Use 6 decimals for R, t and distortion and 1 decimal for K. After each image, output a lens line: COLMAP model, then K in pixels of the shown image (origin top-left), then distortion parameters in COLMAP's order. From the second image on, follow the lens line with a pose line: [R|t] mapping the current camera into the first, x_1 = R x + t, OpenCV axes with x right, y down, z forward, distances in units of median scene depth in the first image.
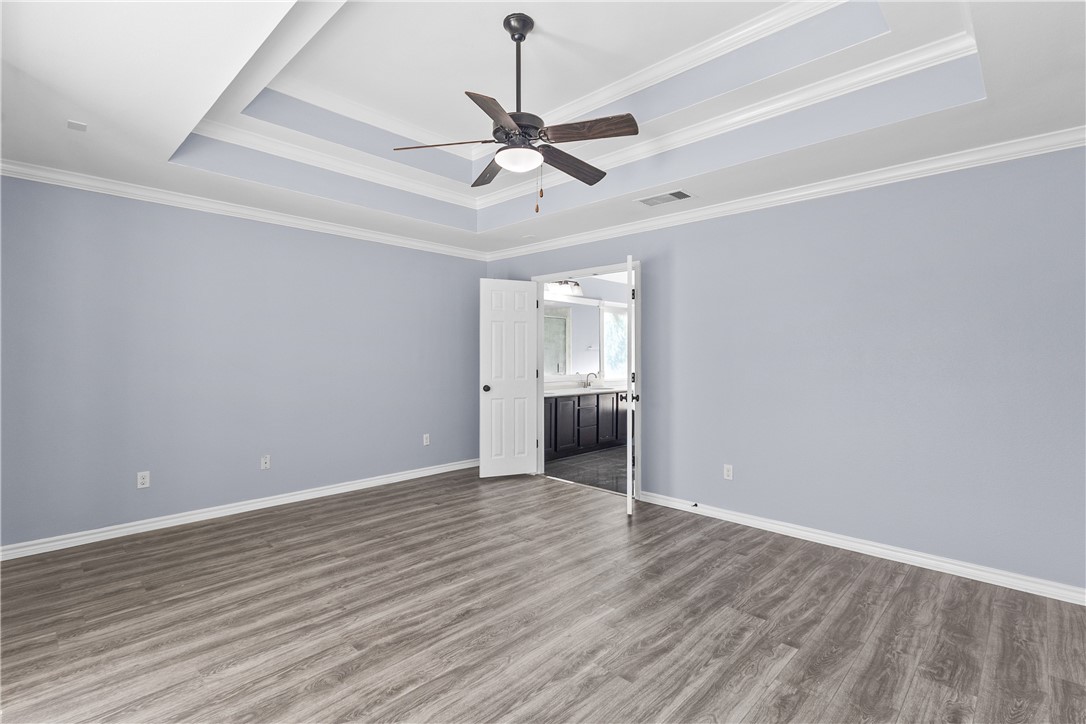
lens RADIAL K [[492.4, 0, 536.6], [0, 492.4, 353.8], [0, 0, 1]] dist [0.002712, 0.000121]
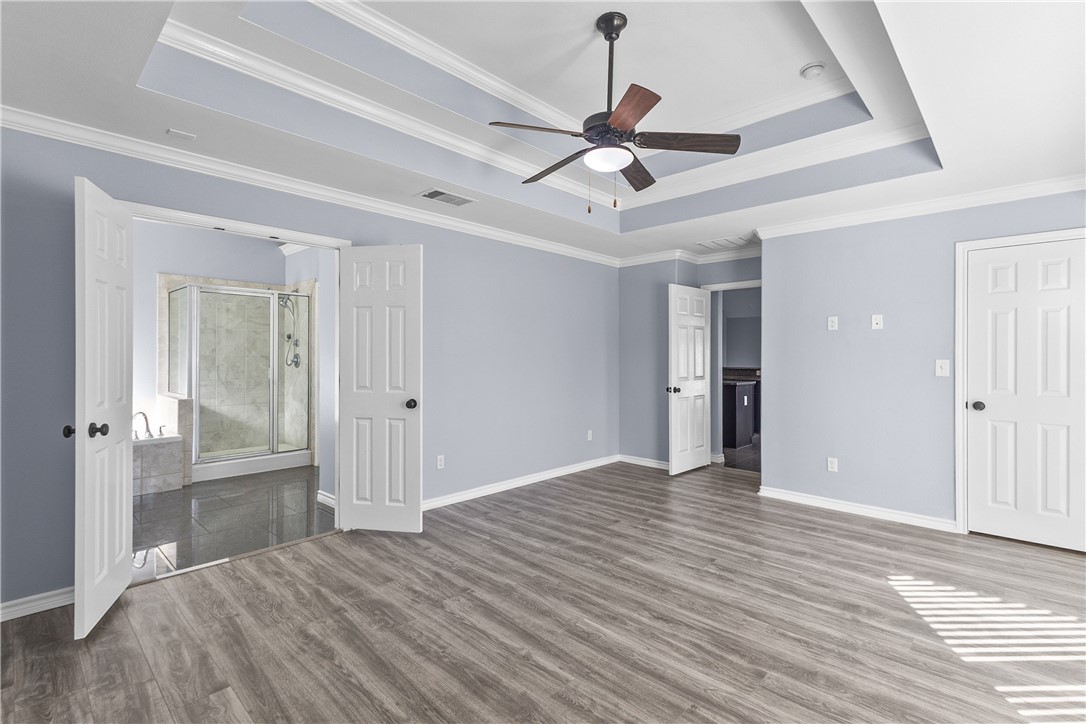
lens RADIAL K [[492.4, 0, 540.2], [0, 492.4, 359.9], [0, 0, 1]] dist [0.002712, 0.000121]
pose [[0.023567, -0.013896, 0.999626, -1.041999], [-0.002079, 0.999901, 0.013949, -0.003210], [-0.999720, -0.002407, 0.023536, 1.130387]]
